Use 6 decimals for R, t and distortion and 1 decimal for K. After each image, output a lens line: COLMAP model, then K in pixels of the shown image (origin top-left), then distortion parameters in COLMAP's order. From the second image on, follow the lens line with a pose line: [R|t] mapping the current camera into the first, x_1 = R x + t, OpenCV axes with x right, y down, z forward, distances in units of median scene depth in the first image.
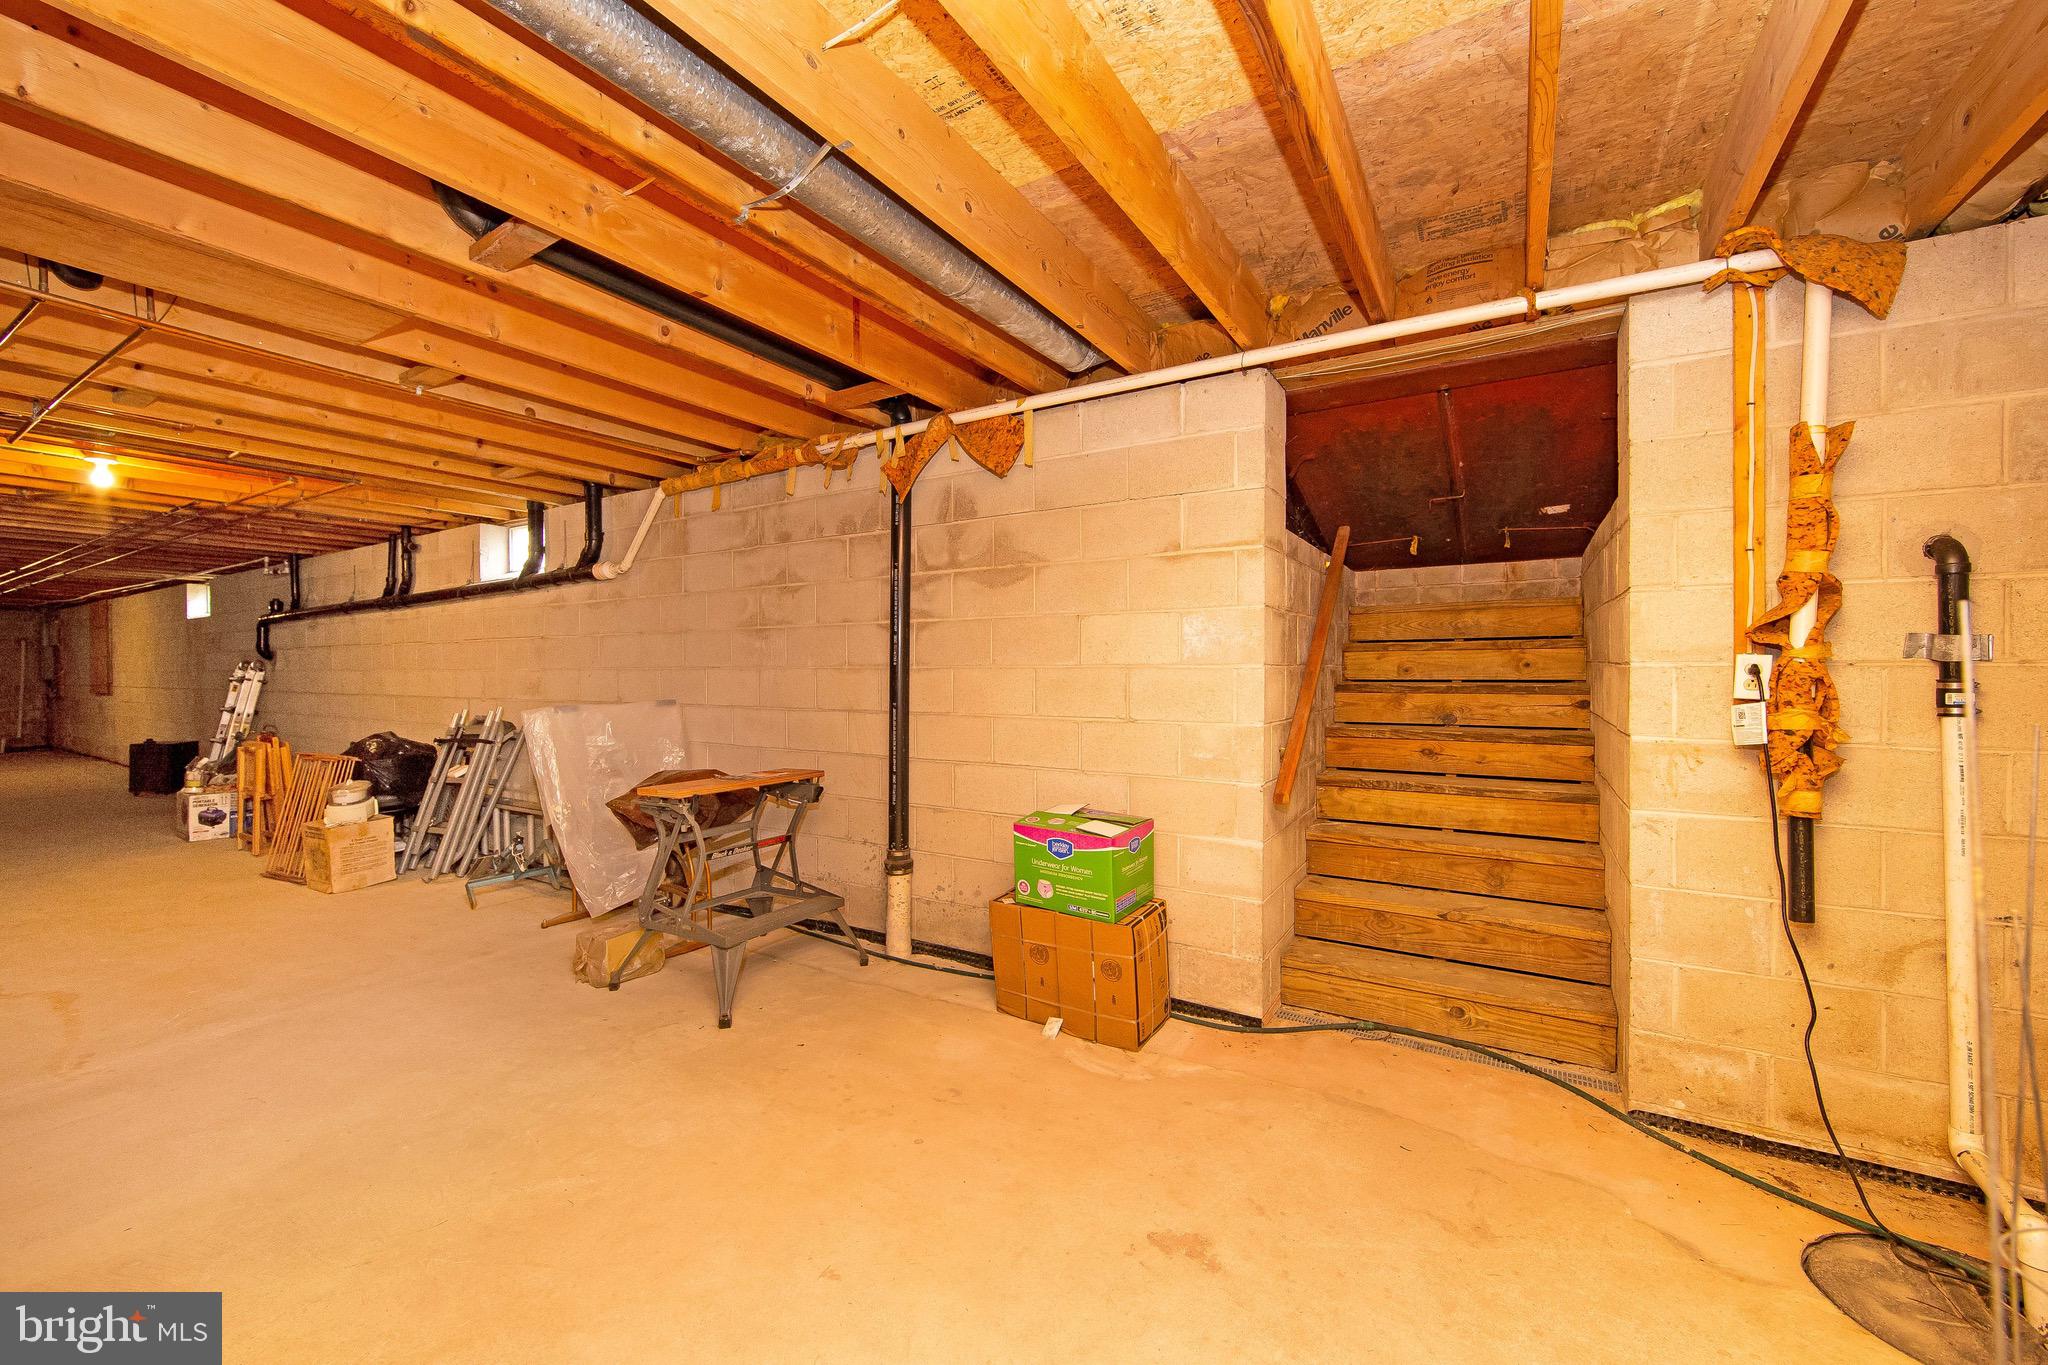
lens RADIAL K [[818.2, 0, 1022.4], [0, 818.2, 671.8], [0, 0, 1]] dist [-0.005184, -0.000035]
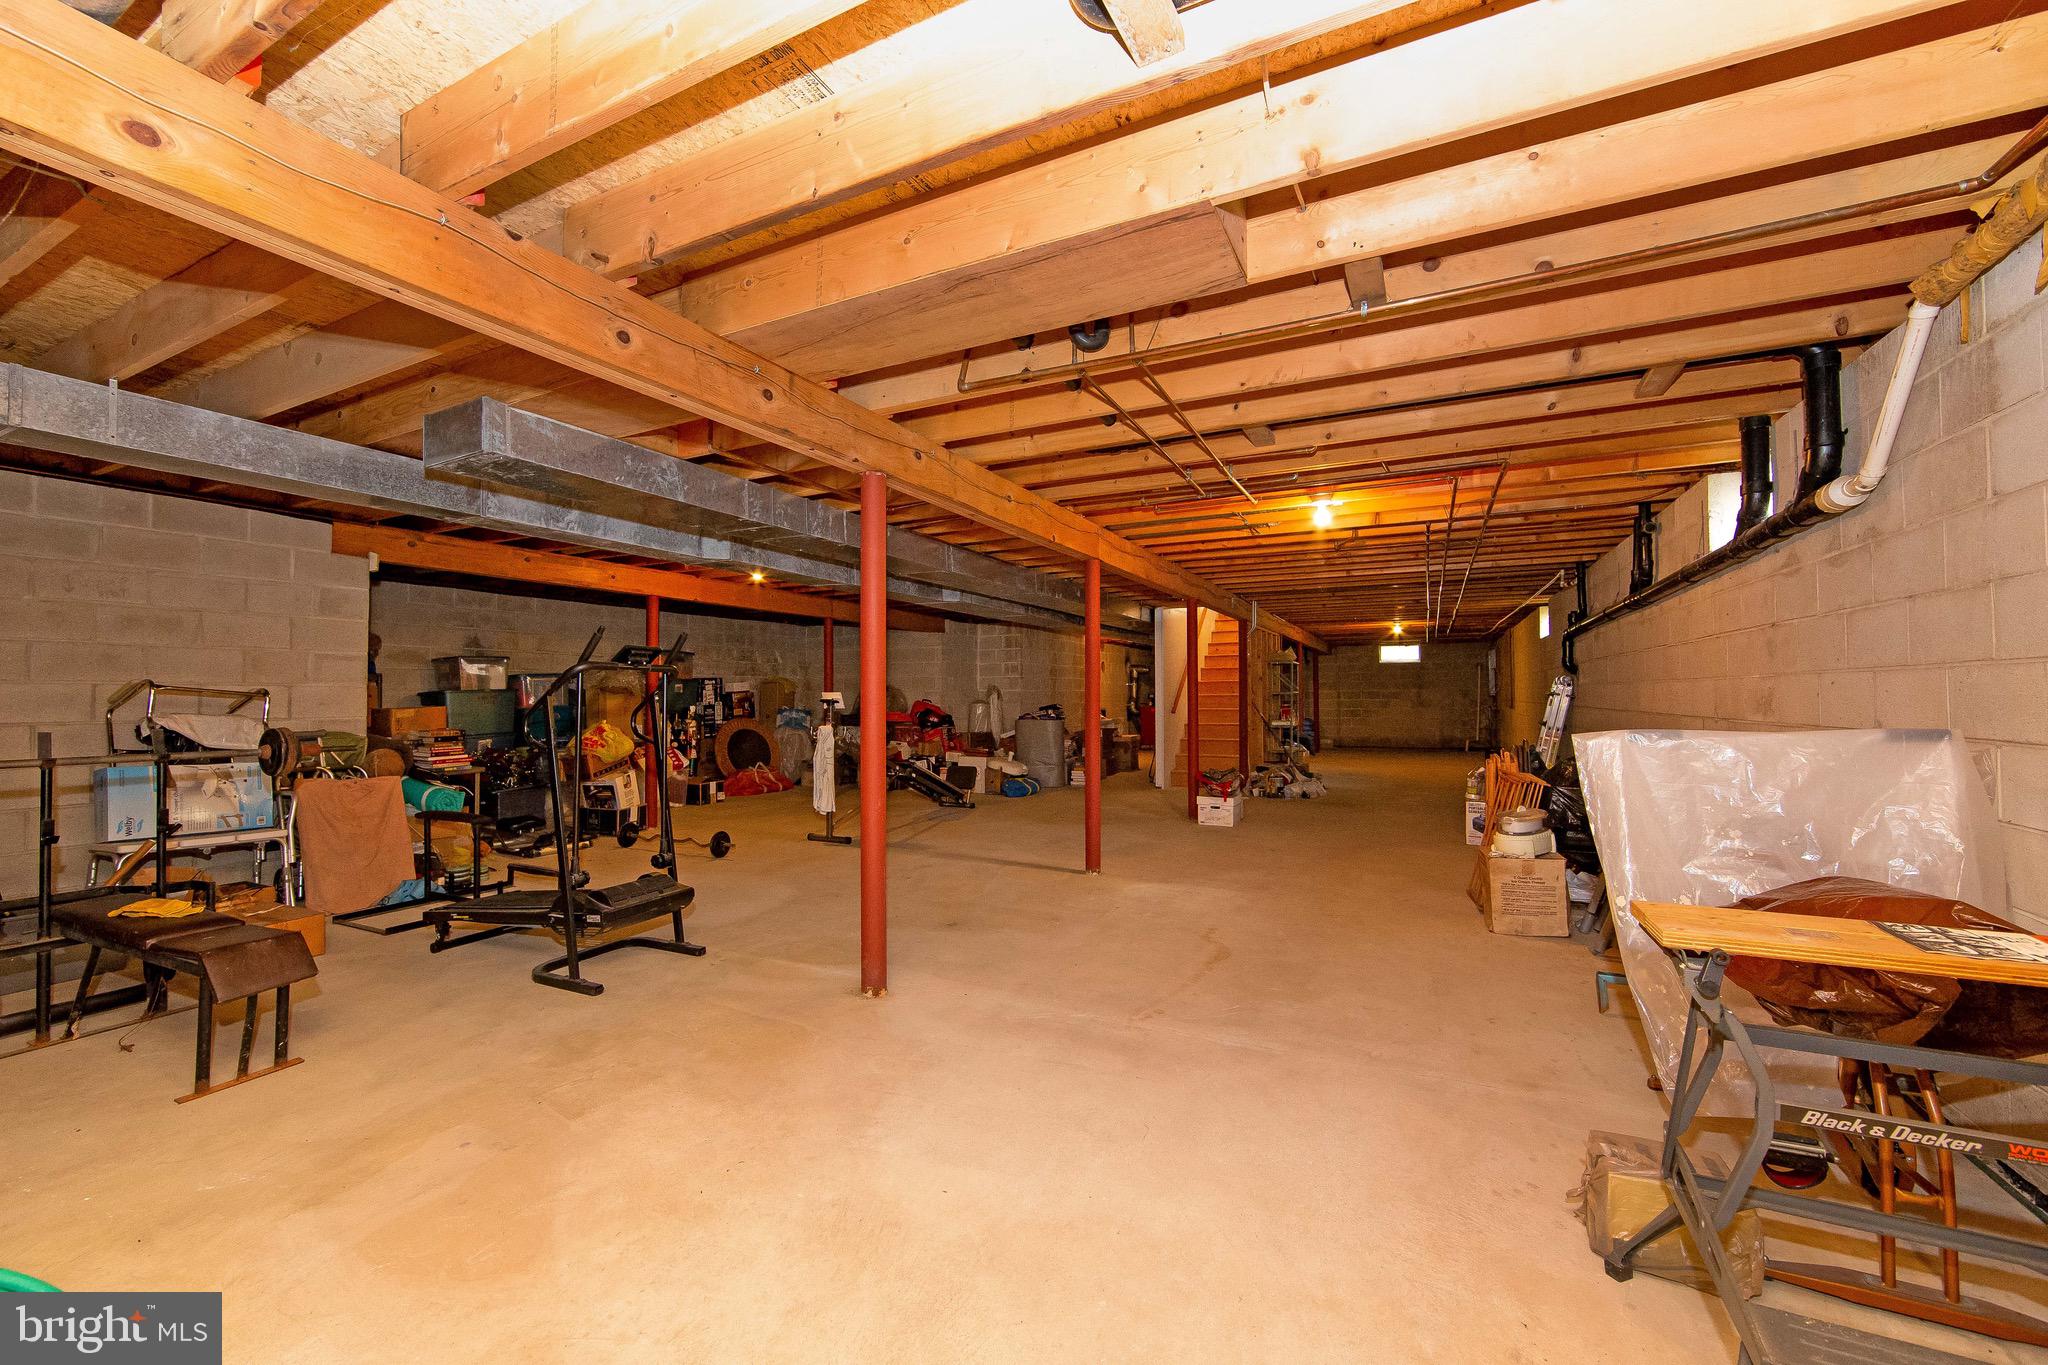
lens RADIAL K [[818.2, 0, 1021.3], [0, 818.2, 678.6], [0, 0, 1]] dist [-0.005184, -0.000035]
pose [[0.086822, -0.016935, -0.996080, -0.006760], [-0.000329, 0.999855, -0.017028, 0.012432], [0.996224, 0.001806, 0.086804, 0.396421]]
